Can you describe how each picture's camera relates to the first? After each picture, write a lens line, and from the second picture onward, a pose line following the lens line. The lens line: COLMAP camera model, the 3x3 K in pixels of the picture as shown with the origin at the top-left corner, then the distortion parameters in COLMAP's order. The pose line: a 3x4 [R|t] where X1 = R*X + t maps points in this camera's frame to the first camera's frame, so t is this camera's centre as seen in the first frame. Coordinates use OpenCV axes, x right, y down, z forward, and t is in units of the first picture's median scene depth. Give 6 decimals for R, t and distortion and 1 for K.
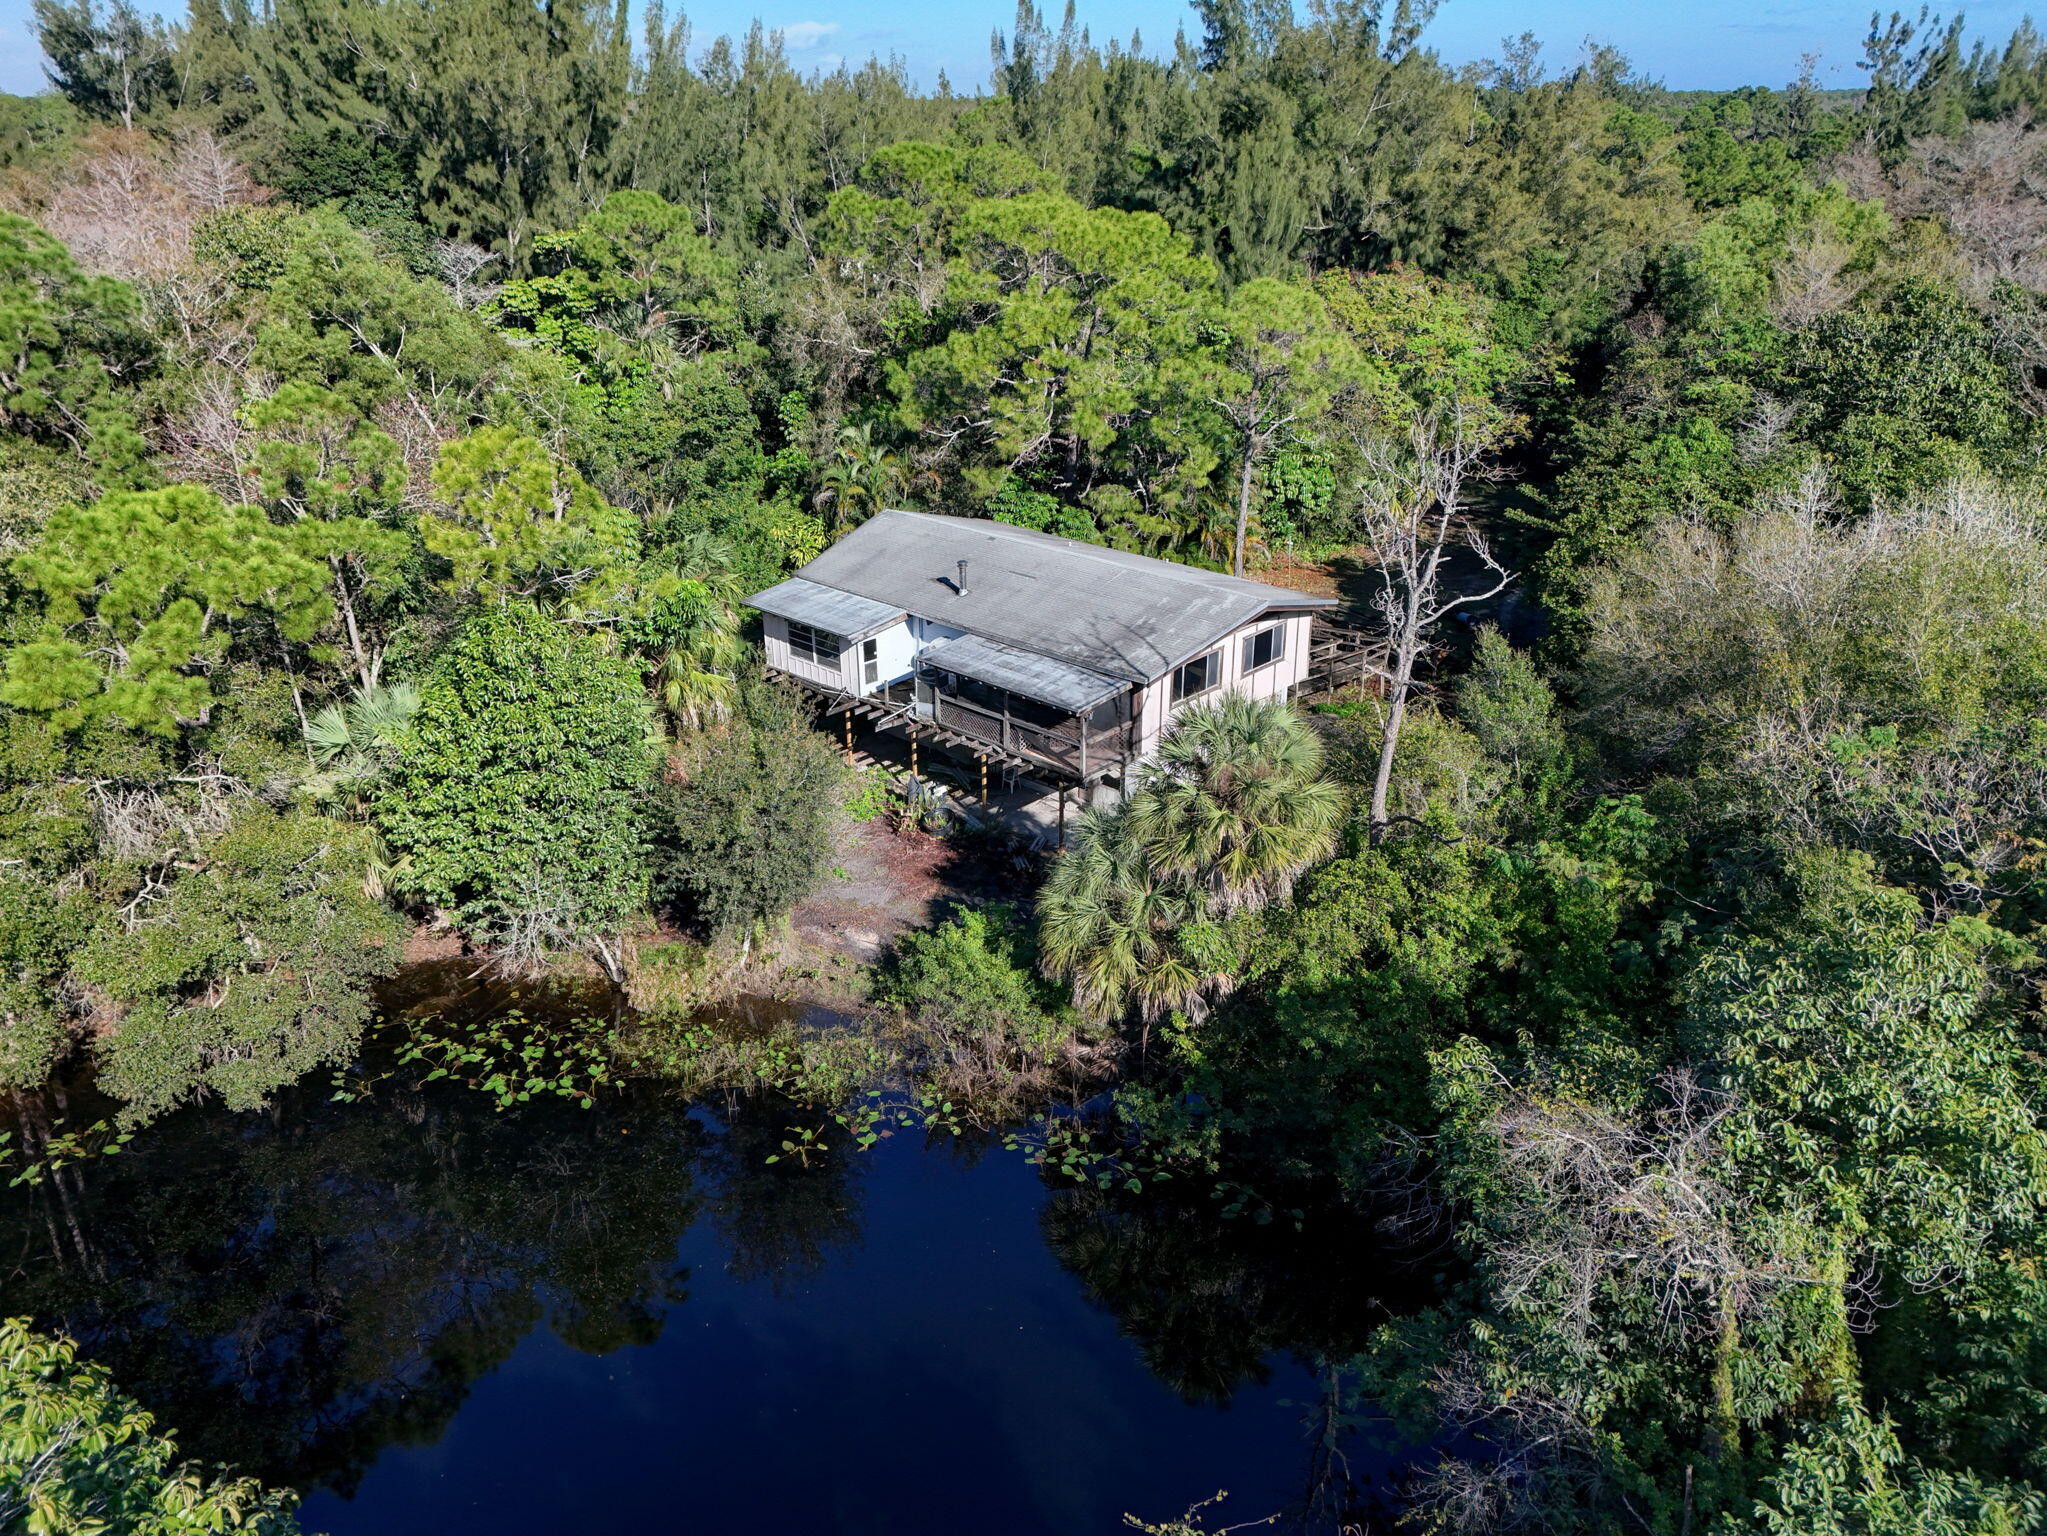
lens RADIAL K [[1577.8, 0, 1023.5], [0, 1577.8, 768.0], [0, 0, 1]] dist [0.058654, -0.042447]
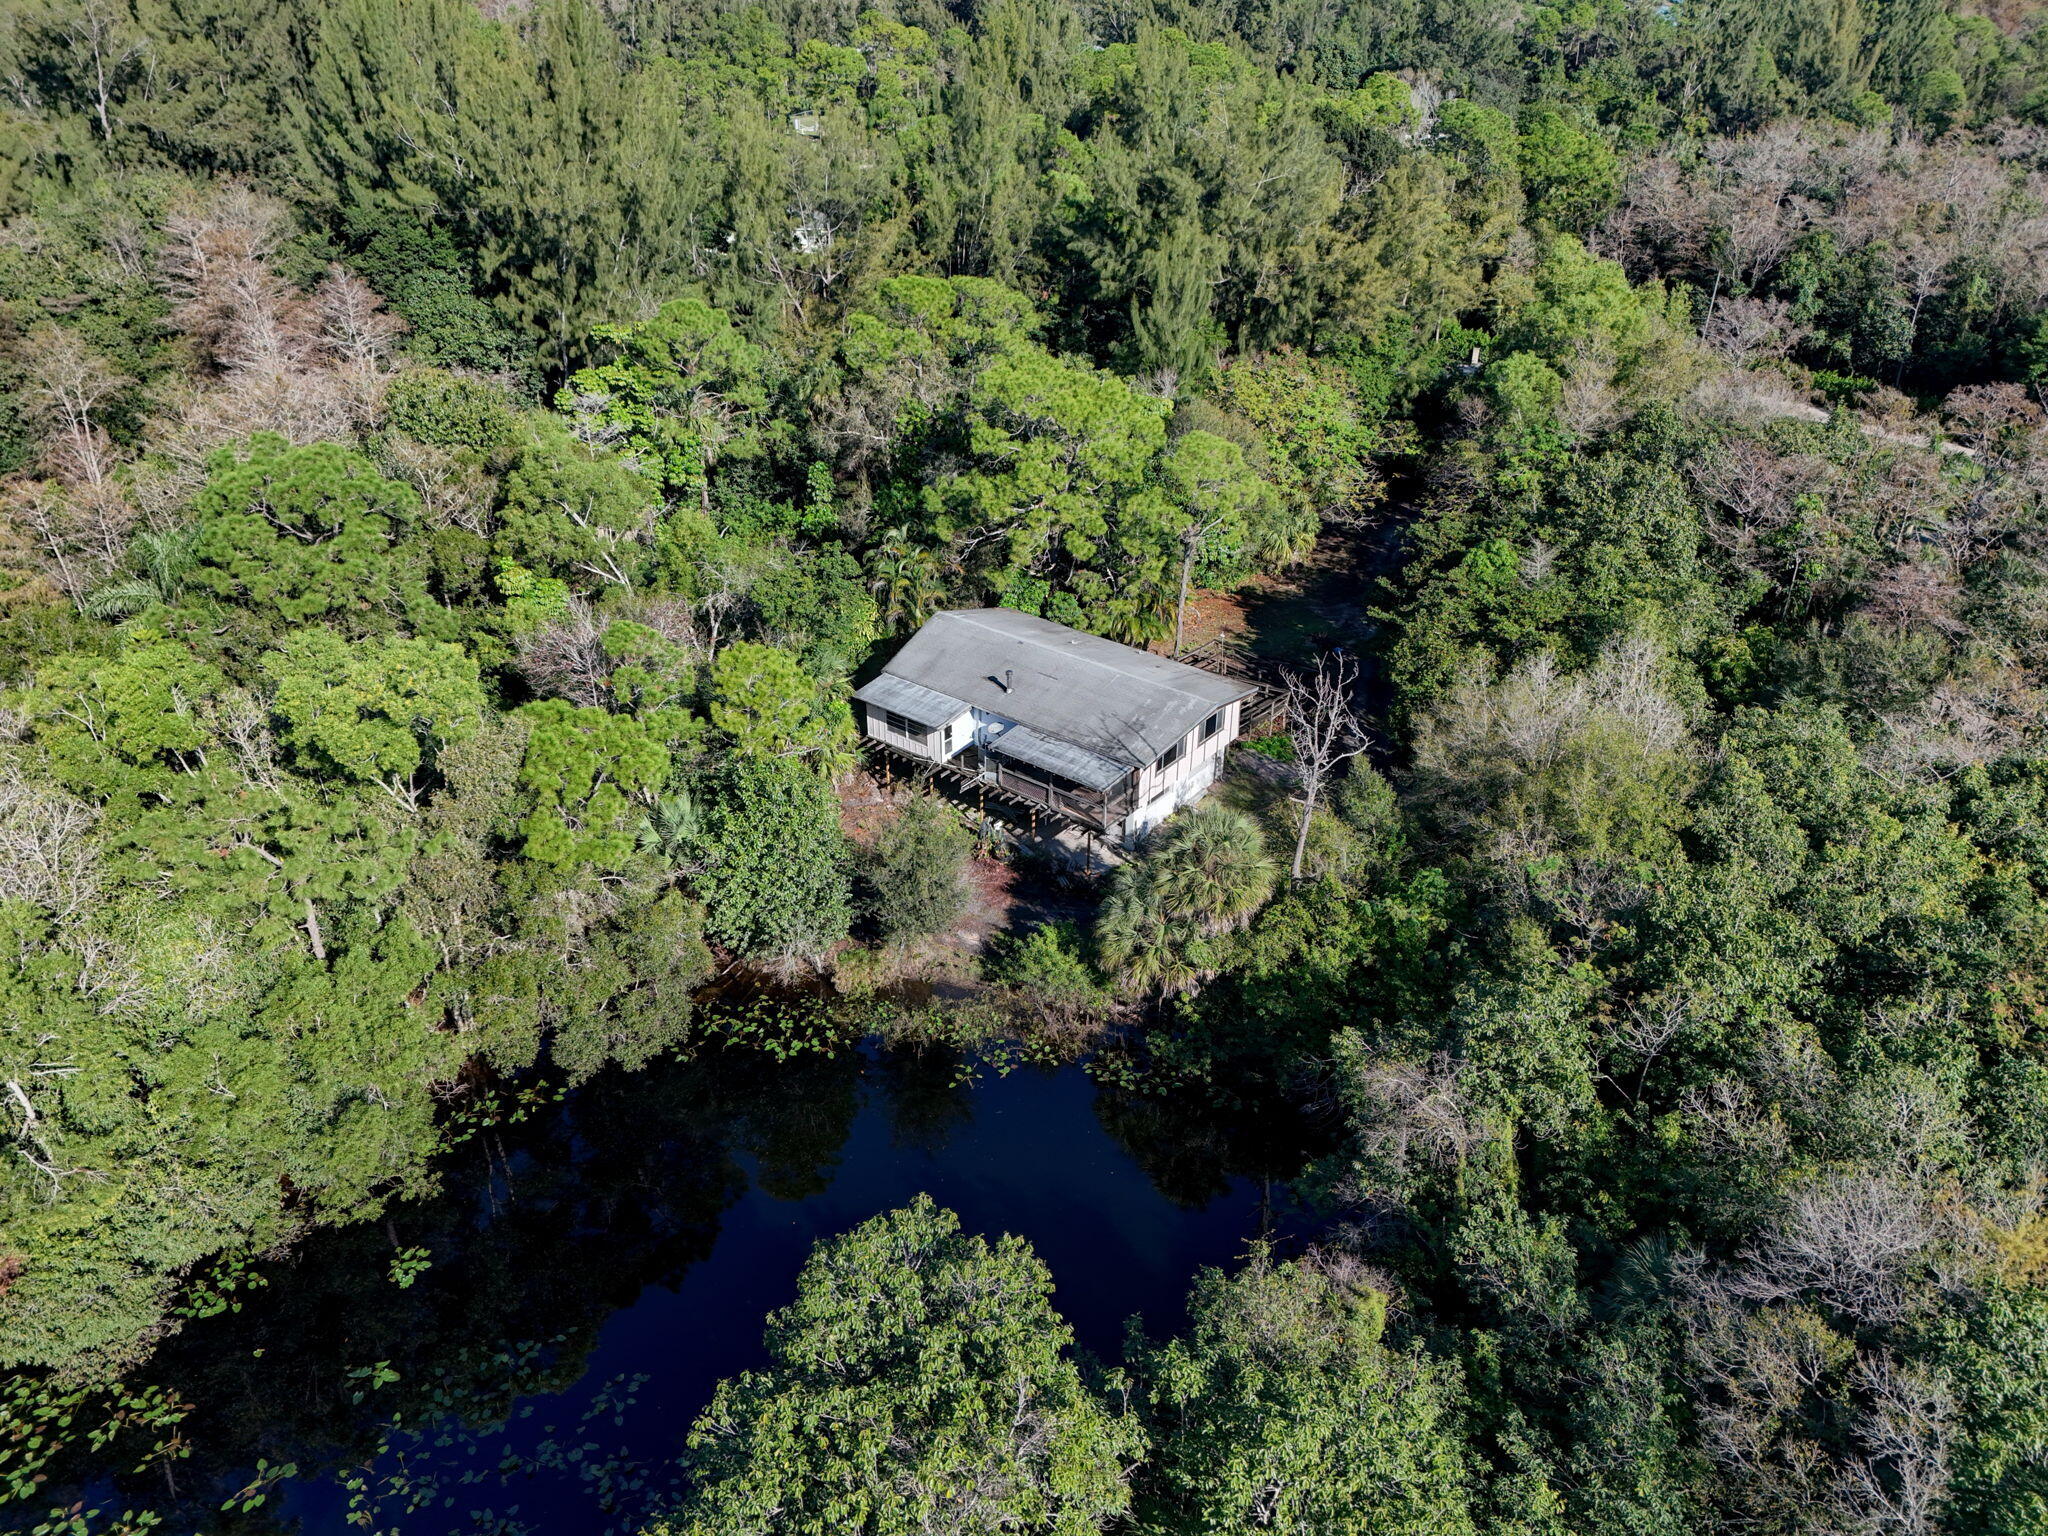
lens RADIAL K [[1640.6, 0, 1024.0], [0, 1640.6, 768.0], [0, 0, 1]] dist [0.098914, -0.105763]
pose [[0.995684, -0.032567, 0.086902, -0.214082], [0.023073, 0.993873, 0.108096, -0.273779], [-0.089890, -0.105624, 0.990335, -0.708143]]
